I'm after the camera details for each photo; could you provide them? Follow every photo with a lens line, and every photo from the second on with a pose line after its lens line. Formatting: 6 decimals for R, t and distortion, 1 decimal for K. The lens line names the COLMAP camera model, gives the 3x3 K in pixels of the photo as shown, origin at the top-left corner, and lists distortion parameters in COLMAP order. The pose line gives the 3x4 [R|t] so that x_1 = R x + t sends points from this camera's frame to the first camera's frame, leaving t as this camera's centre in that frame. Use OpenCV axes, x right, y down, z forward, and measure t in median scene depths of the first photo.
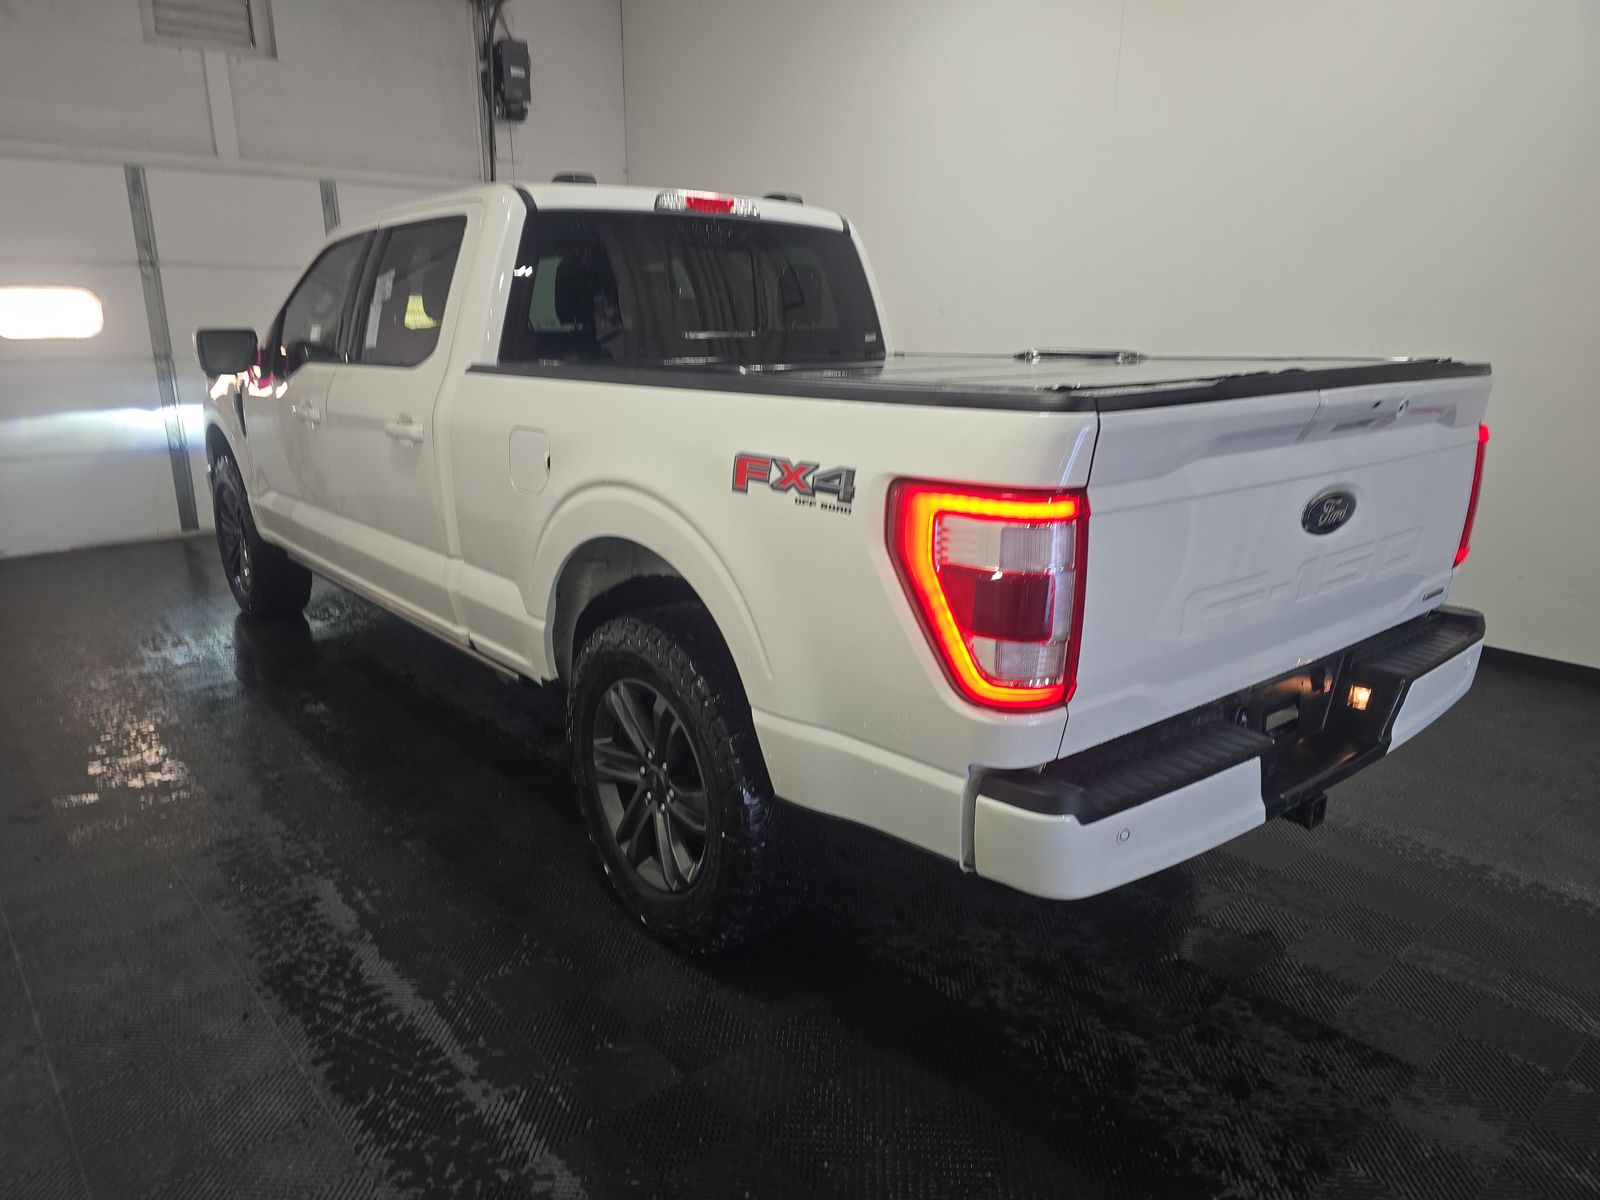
lens RADIAL K [[1066.9, 0, 800.0], [0, 1066.9, 600.0], [0, 0, 1]] dist [0.016043, -0.002926]
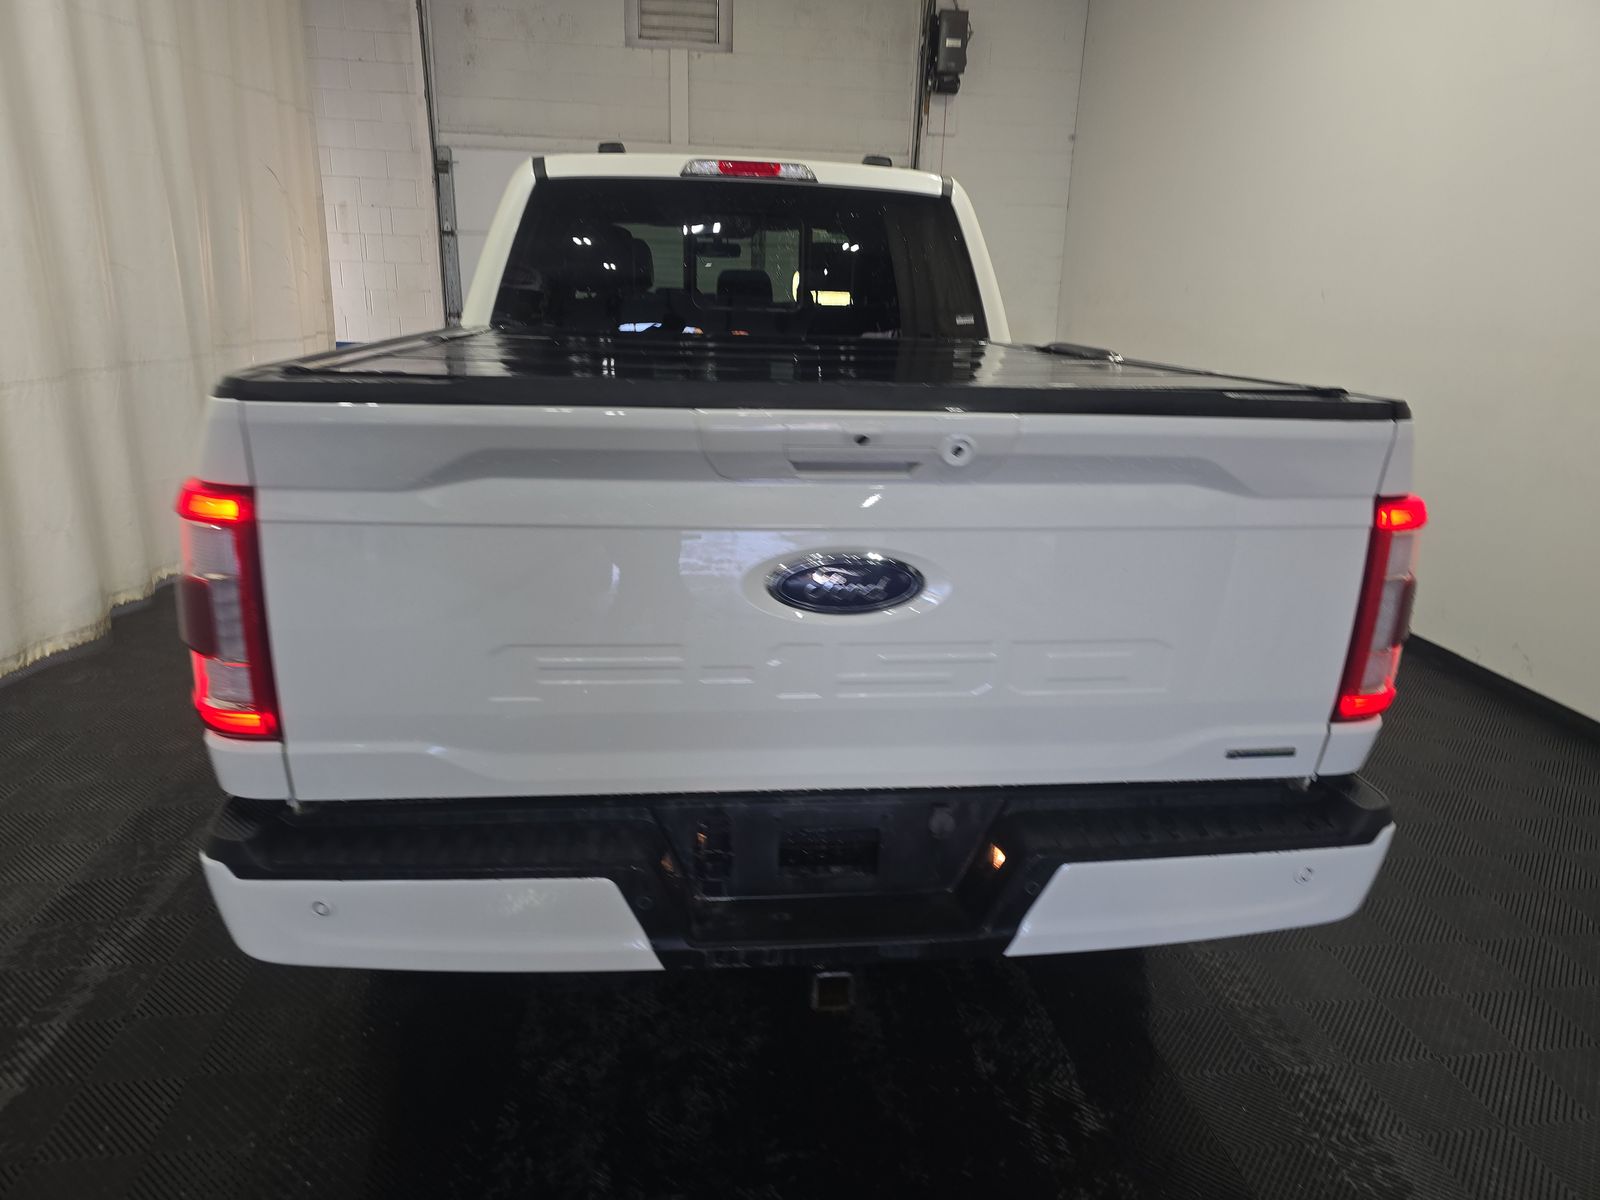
lens RADIAL K [[1063.1, 0, 800.0], [0, 1063.1, 600.0], [0, 0, 1]] dist [0.008541, -0.001991]
pose [[0.839720, 0.178666, -0.512786, 0.479395], [-0.168053, 0.983467, 0.067464, -0.065637], [0.516362, 0.029524, 0.855862, 0.225130]]
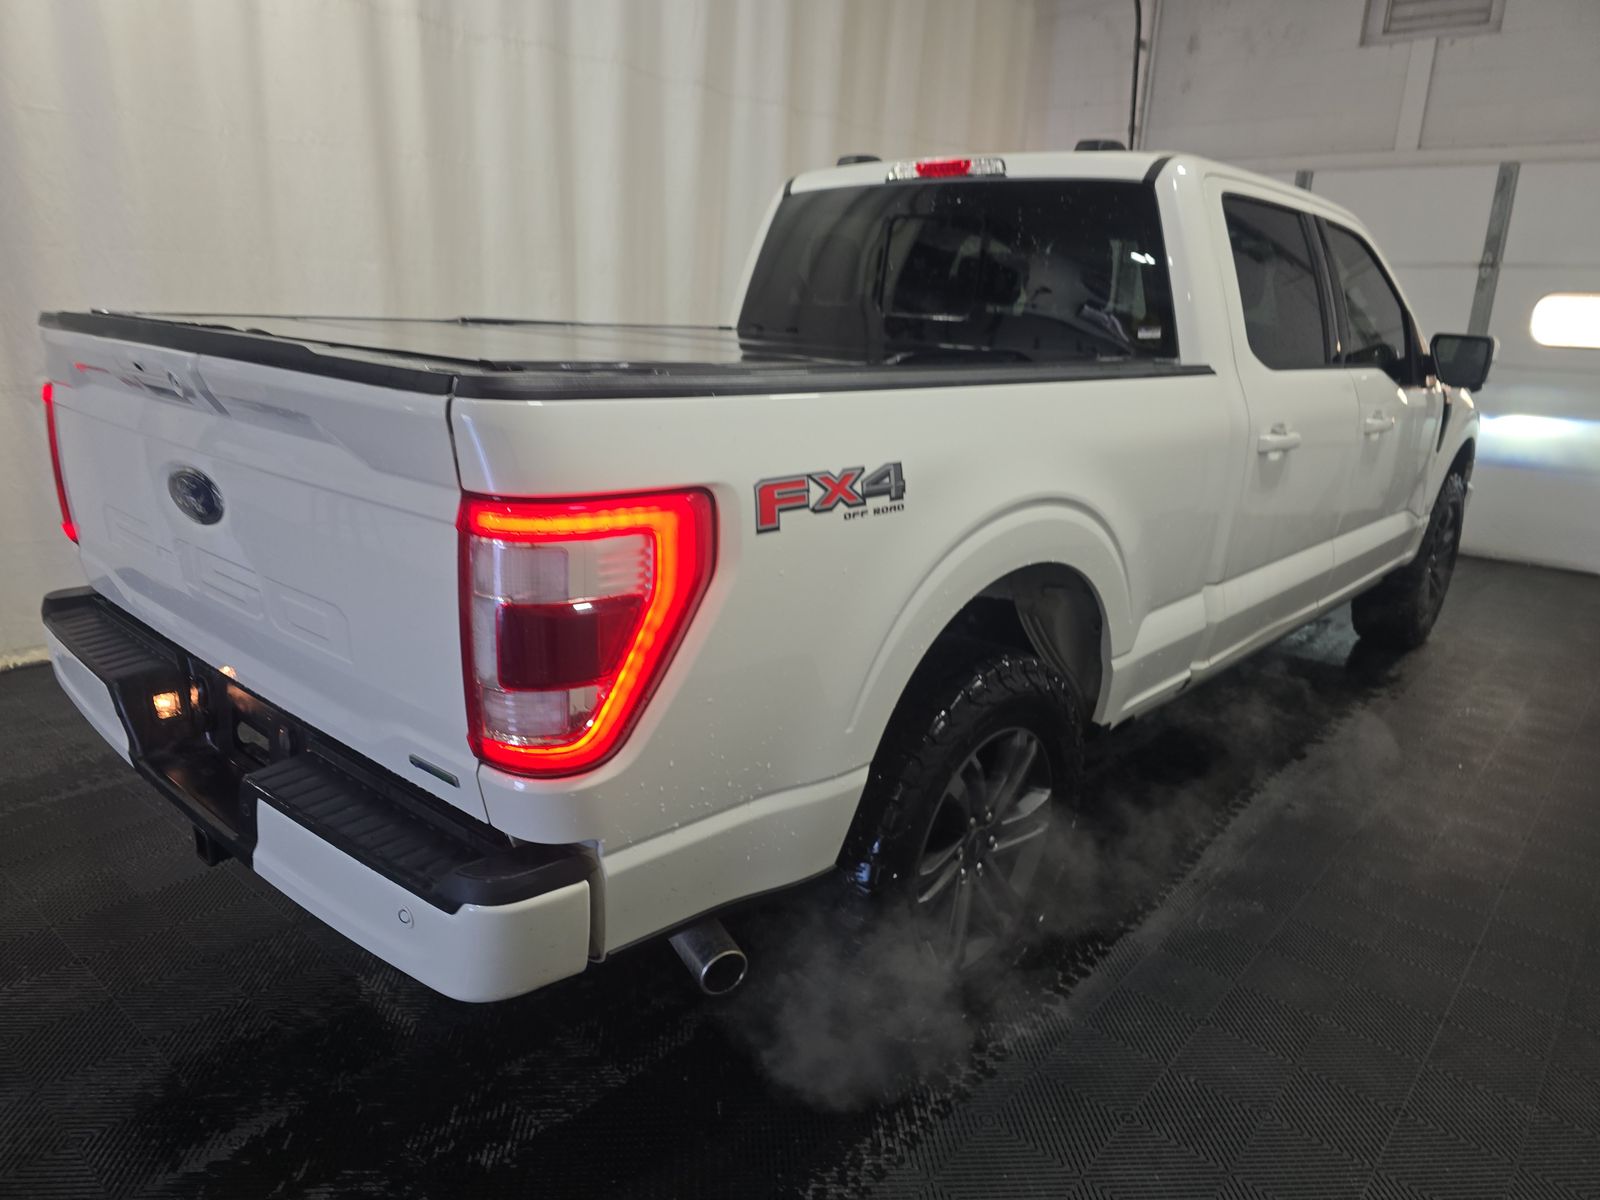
lens RADIAL K [[1055.6, 0, 800.0], [0, 1055.6, 600.0], [0, 0, 1]] dist [0.054448, -0.053493]
pose [[0.147090, 0.276615, -0.949657, 0.805775], [-0.289109, 0.930196, 0.226167, -0.194316], [0.945928, 0.241287, 0.216794, 0.751025]]
